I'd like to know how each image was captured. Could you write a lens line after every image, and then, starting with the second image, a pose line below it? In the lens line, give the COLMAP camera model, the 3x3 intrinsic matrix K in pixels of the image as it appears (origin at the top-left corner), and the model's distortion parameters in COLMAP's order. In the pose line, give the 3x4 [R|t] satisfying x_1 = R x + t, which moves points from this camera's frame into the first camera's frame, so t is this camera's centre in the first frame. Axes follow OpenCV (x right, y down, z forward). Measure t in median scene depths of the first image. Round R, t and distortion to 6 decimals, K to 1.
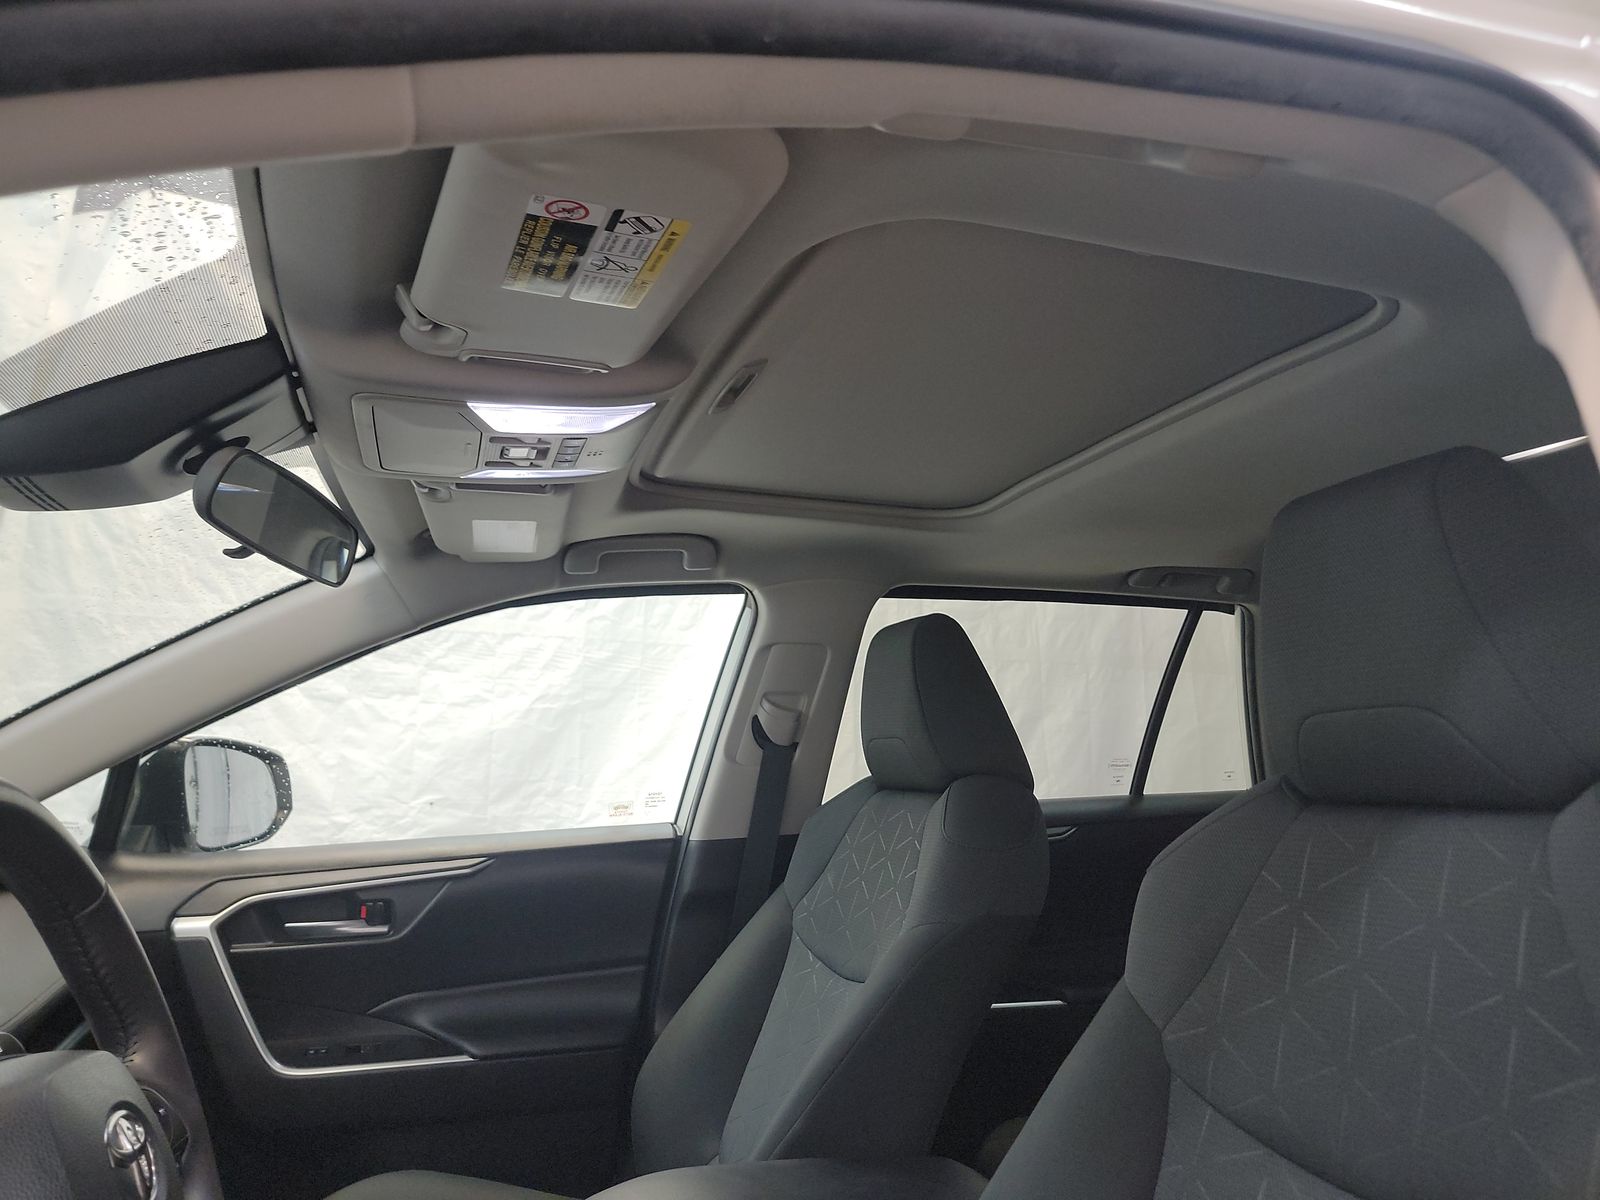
lens RADIAL K [[1119.2, 0, 802.3], [0, 1119.2, 612.0], [0, 0, 1]] dist [0.065142, -0.051077]
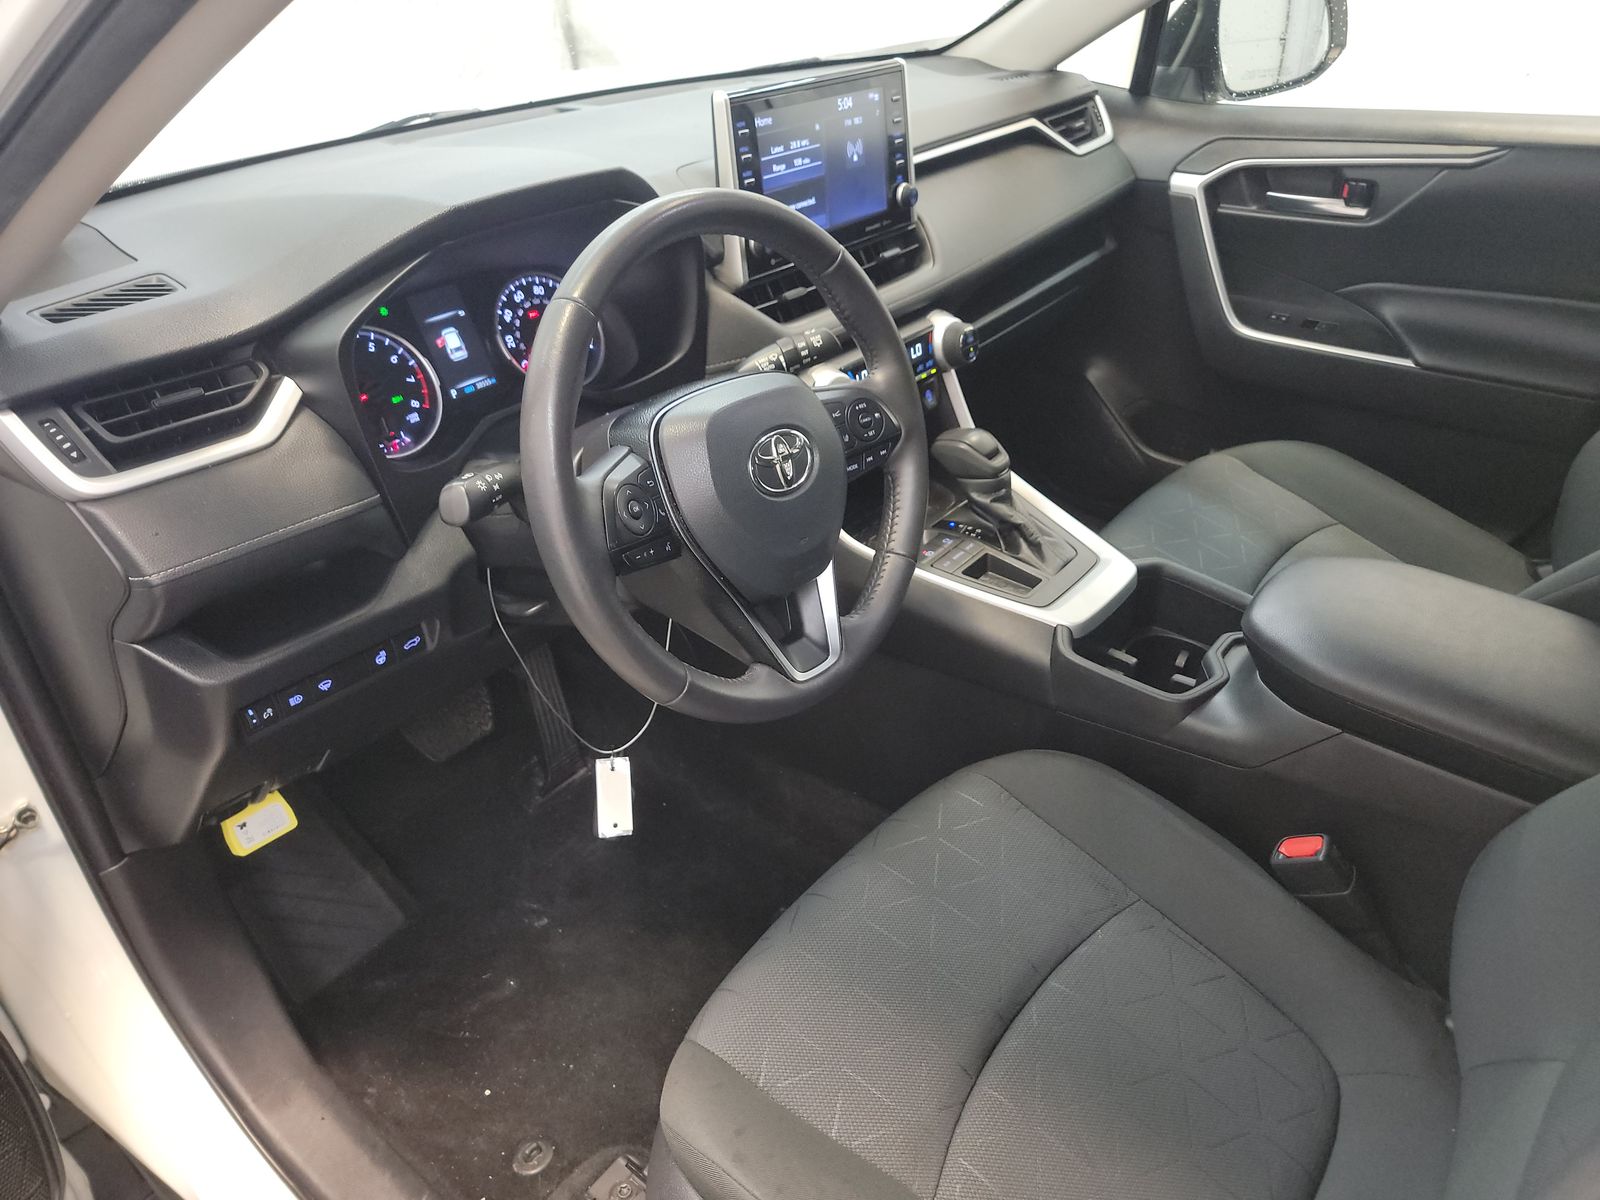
lens RADIAL K [[1119.2, 0, 796.7], [0, 1119.2, 610.6], [0, 0, 1]] dist [0.065142, -0.051077]
pose [[0.539219, 0.444283, -0.715440, 0.203806], [0.141321, 0.789744, 0.596937, -0.093327], [0.830223, -0.422986, 0.363059, 0.107286]]
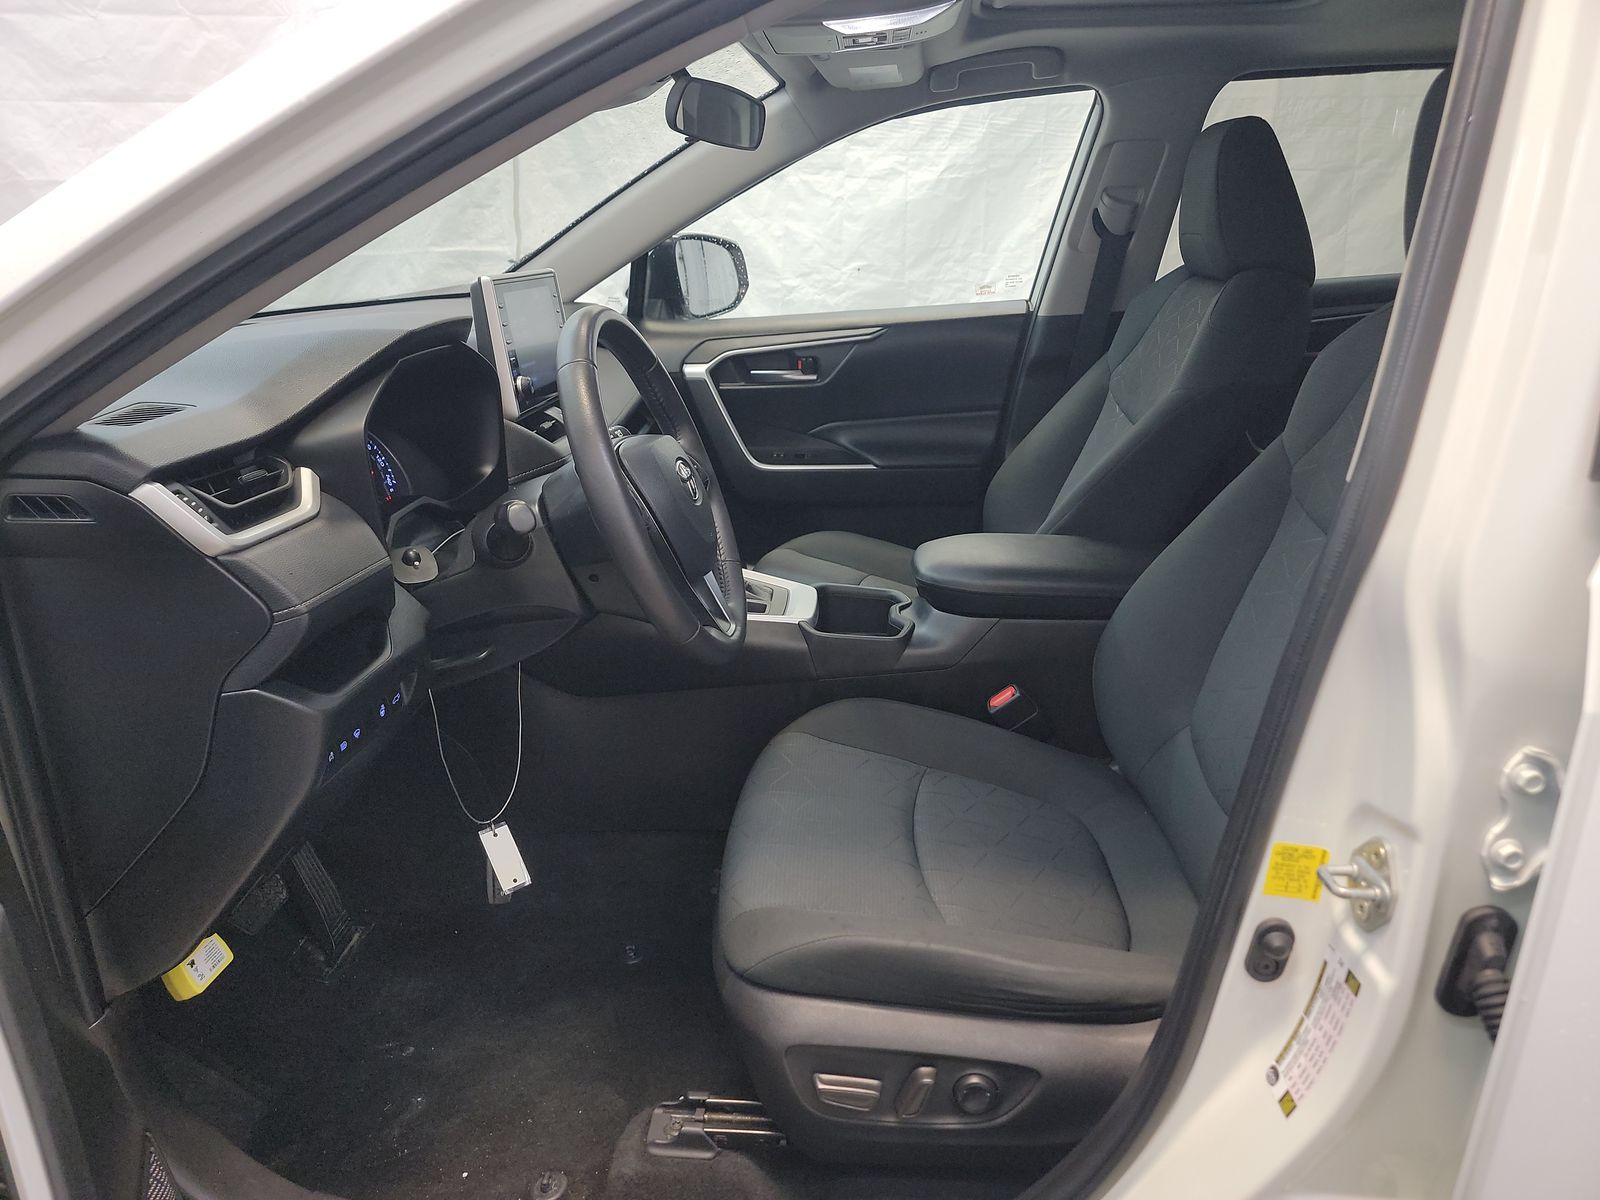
lens RADIAL K [[1119.2, 0, 799.9], [0, 1119.2, 615.3], [0, 0, 1]] dist [0.065142, -0.051077]
pose [[0.926994, 0.108259, -0.359112, 0.146225], [0.071836, 0.888471, 0.453276, -0.090582], [0.368132, -0.445981, 0.815830, -0.277254]]
